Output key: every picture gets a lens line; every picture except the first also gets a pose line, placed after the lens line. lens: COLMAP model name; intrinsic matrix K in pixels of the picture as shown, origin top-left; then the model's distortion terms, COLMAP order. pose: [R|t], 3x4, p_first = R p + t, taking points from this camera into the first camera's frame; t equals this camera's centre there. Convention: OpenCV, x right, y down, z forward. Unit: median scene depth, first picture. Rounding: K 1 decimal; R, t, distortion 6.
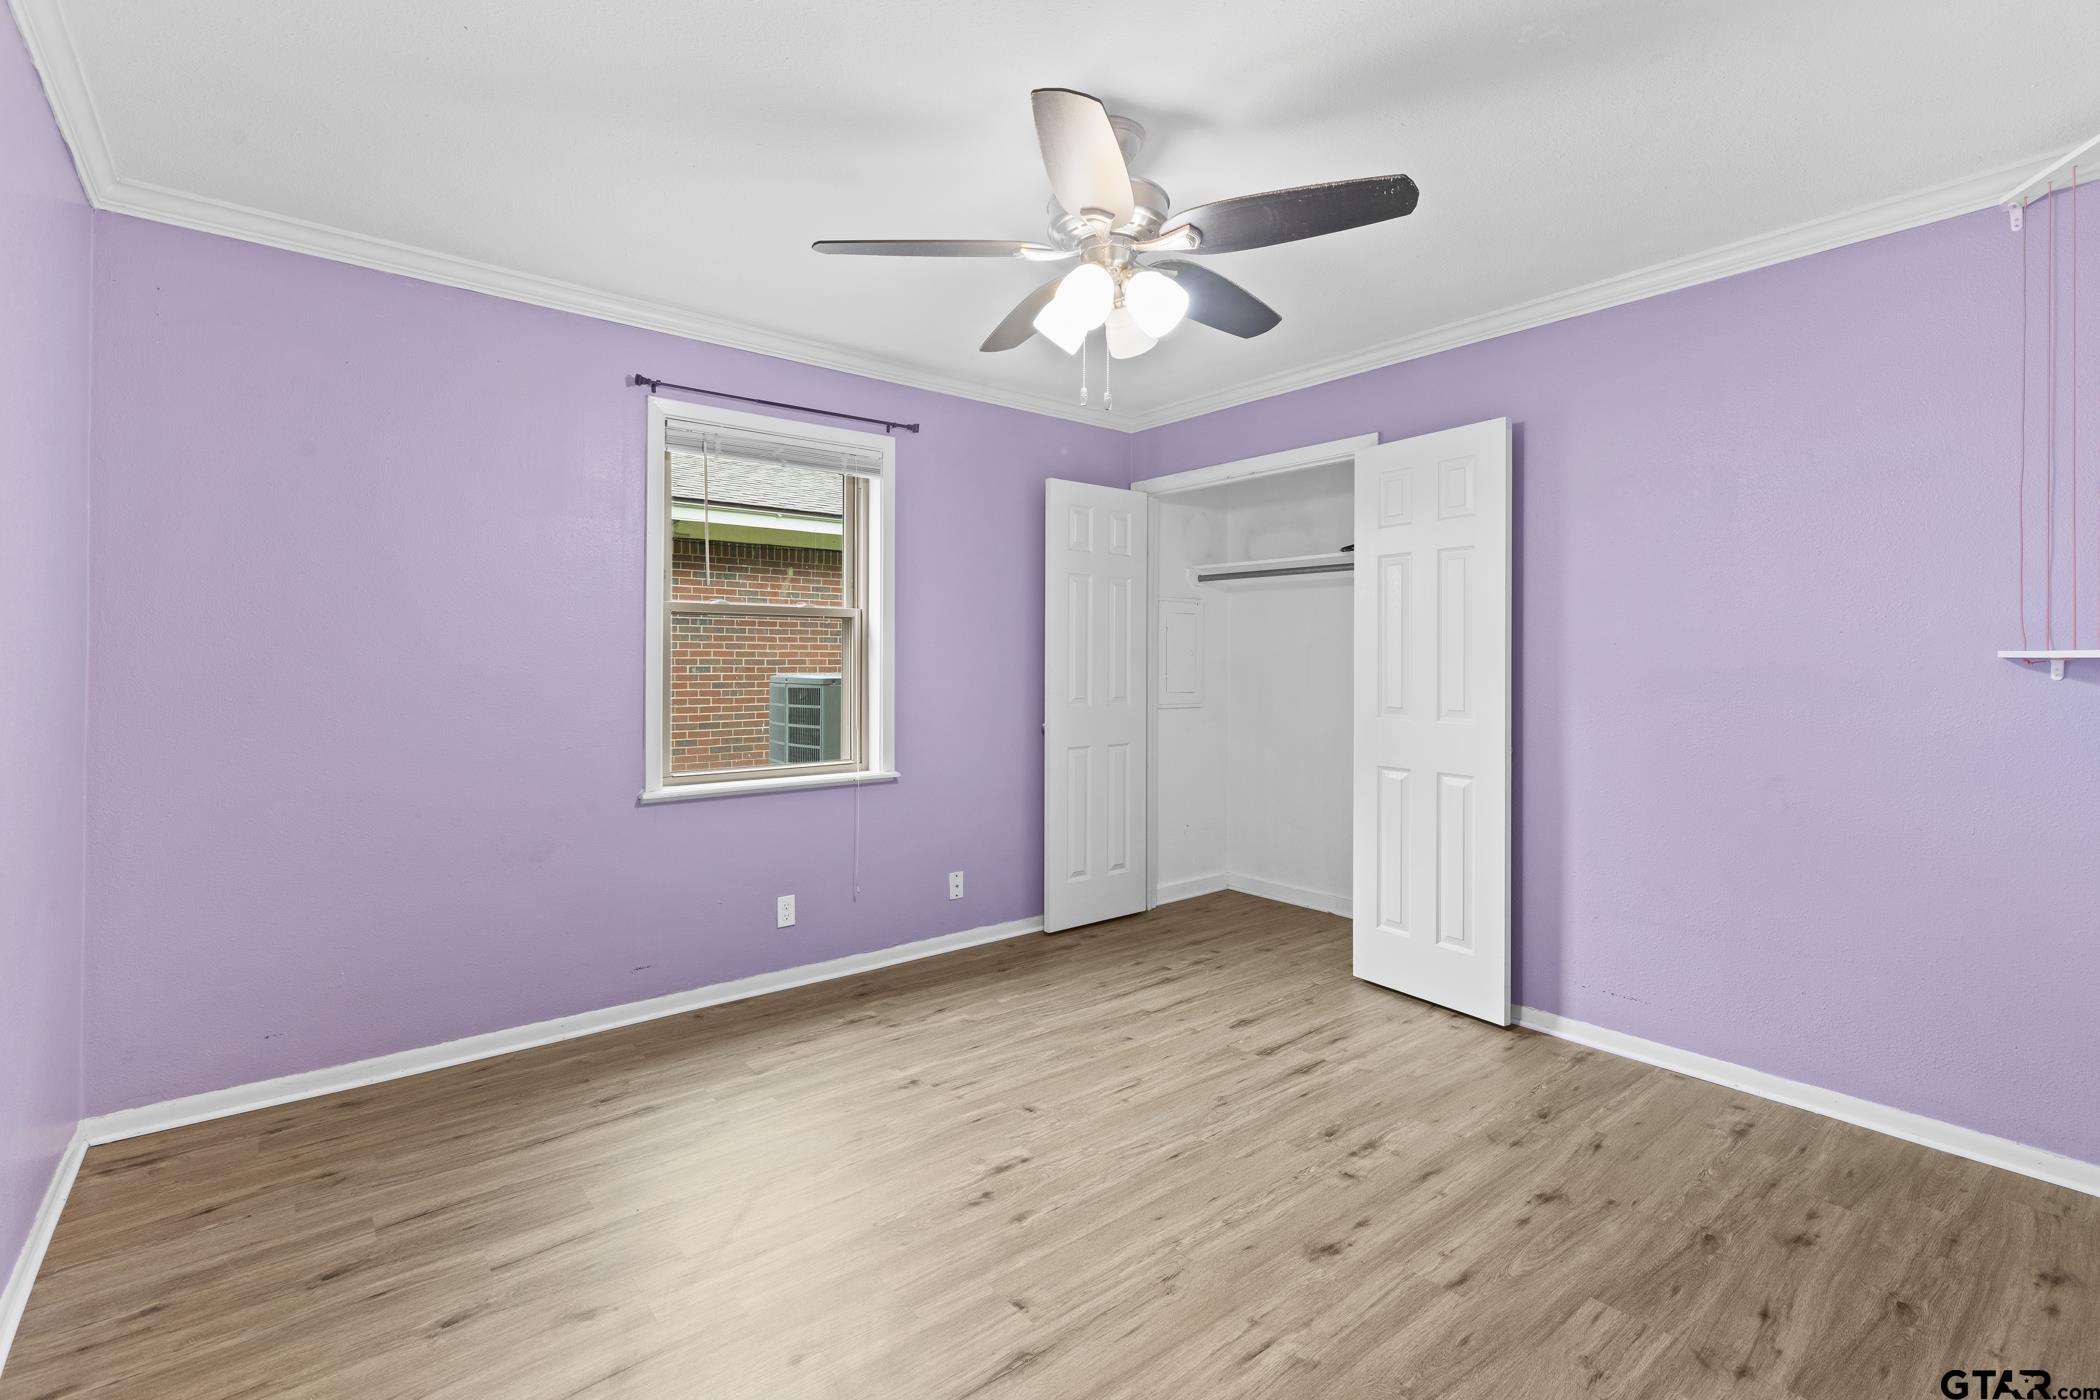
lens RADIAL K [[946.3, 0, 1046.0], [0, 946.3, 670.8], [0, 0, 1]] dist [0.003773, 0.000578]
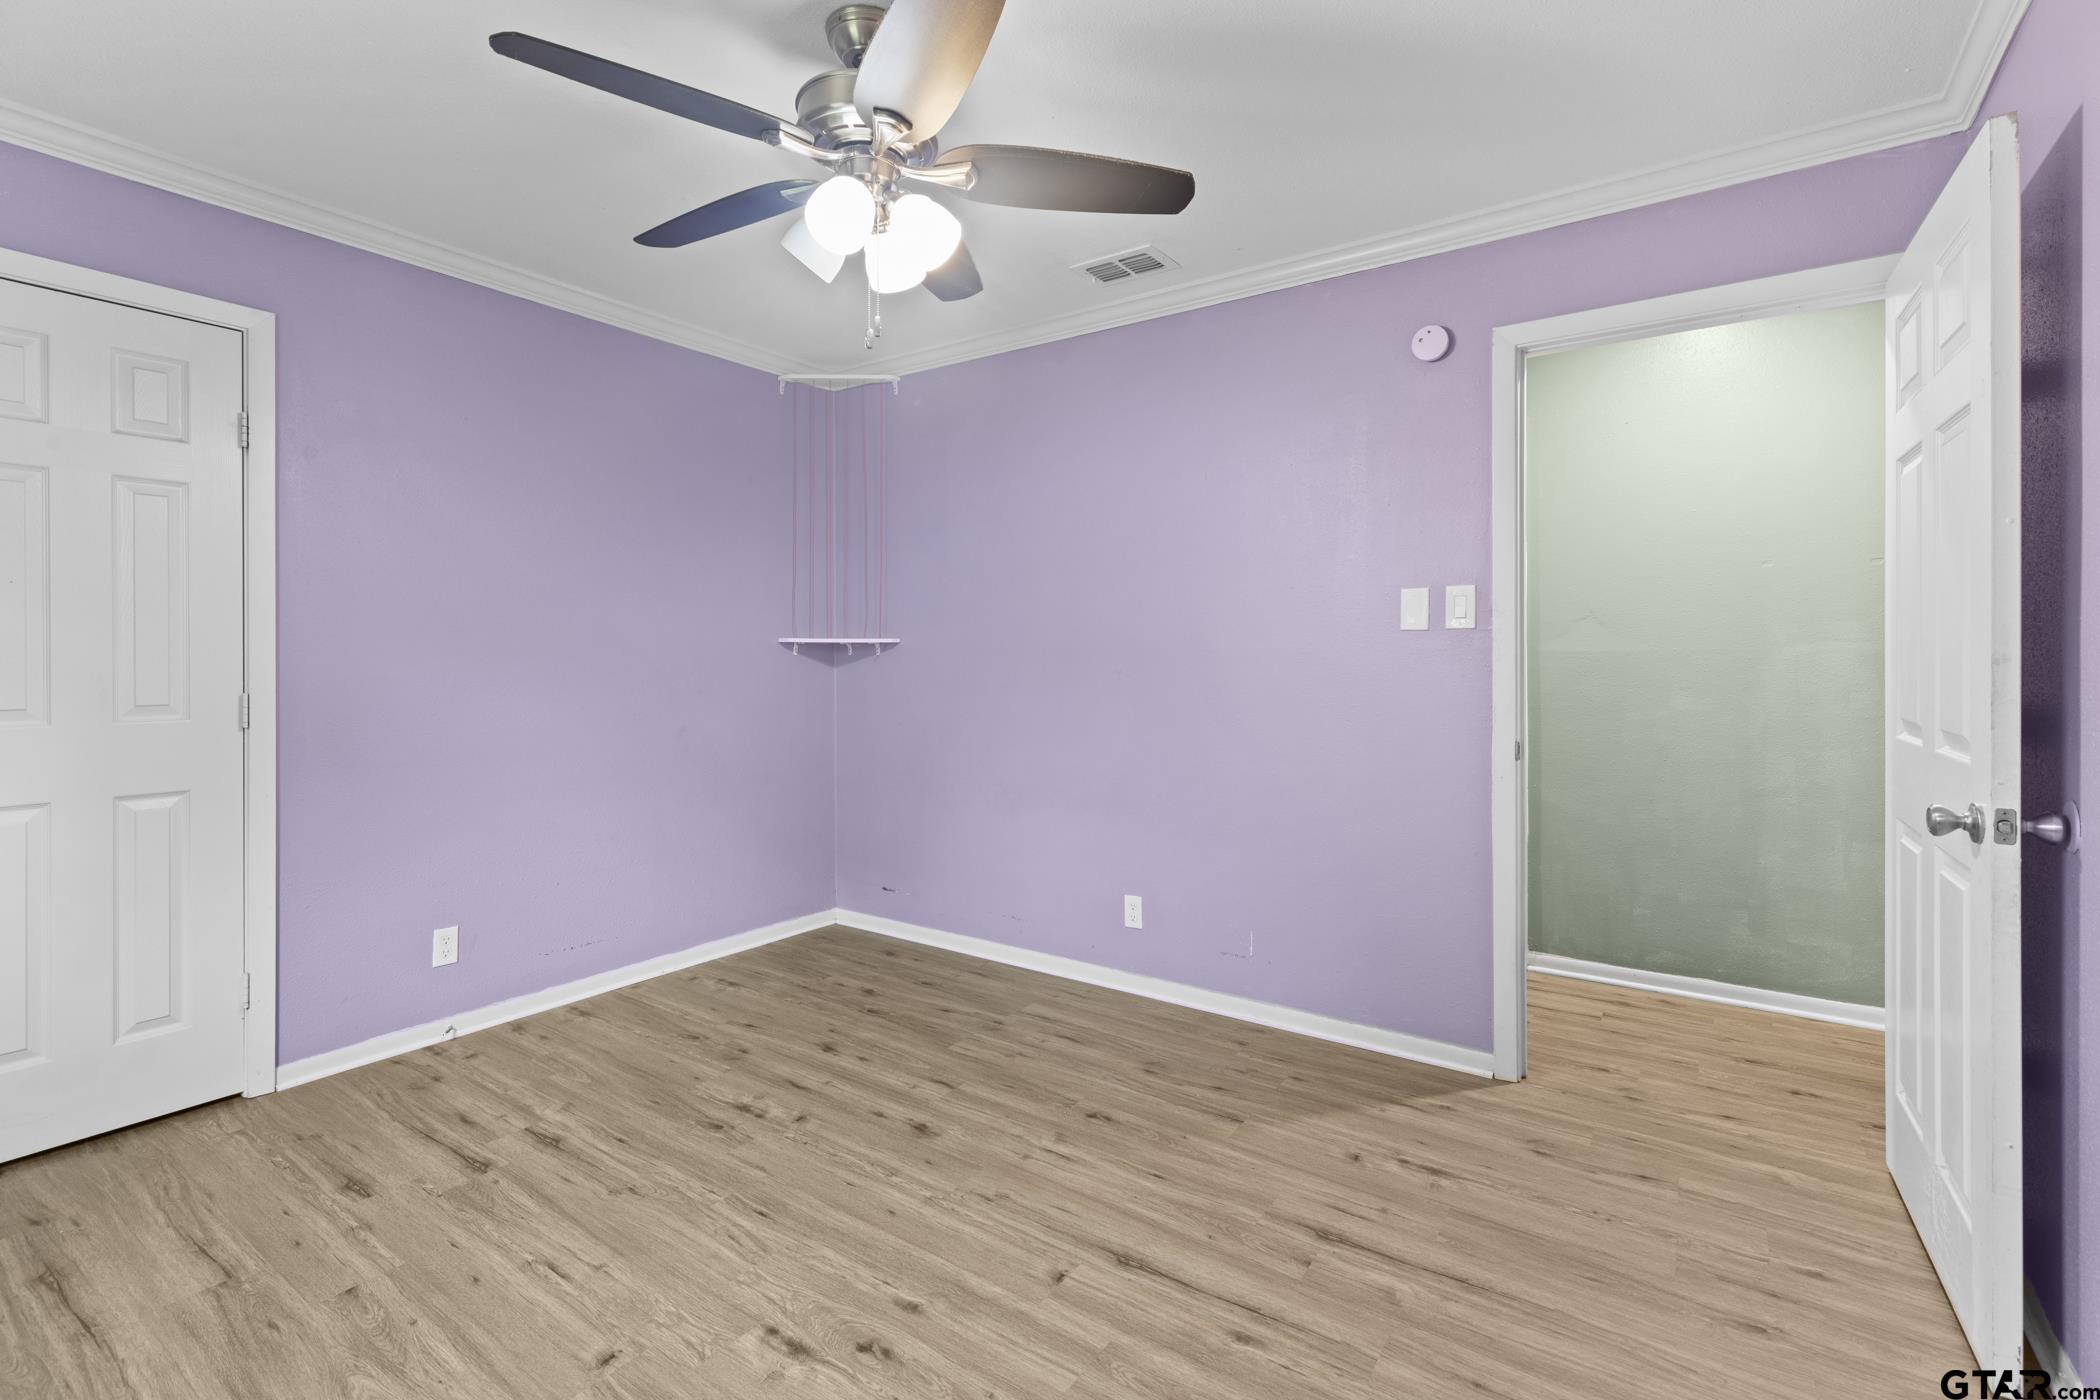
lens RADIAL K [[955.1, 0, 1044.7], [0, 955.1, 651.8], [0, 0, 1]] dist [0.015375, -0.000065]
pose [[-0.272404, 0.001813, 0.962181, -0.765940], [0.001672, 0.999998, -0.001410, 0.007133], [-0.962181, 0.001225, -0.272407, 0.986280]]
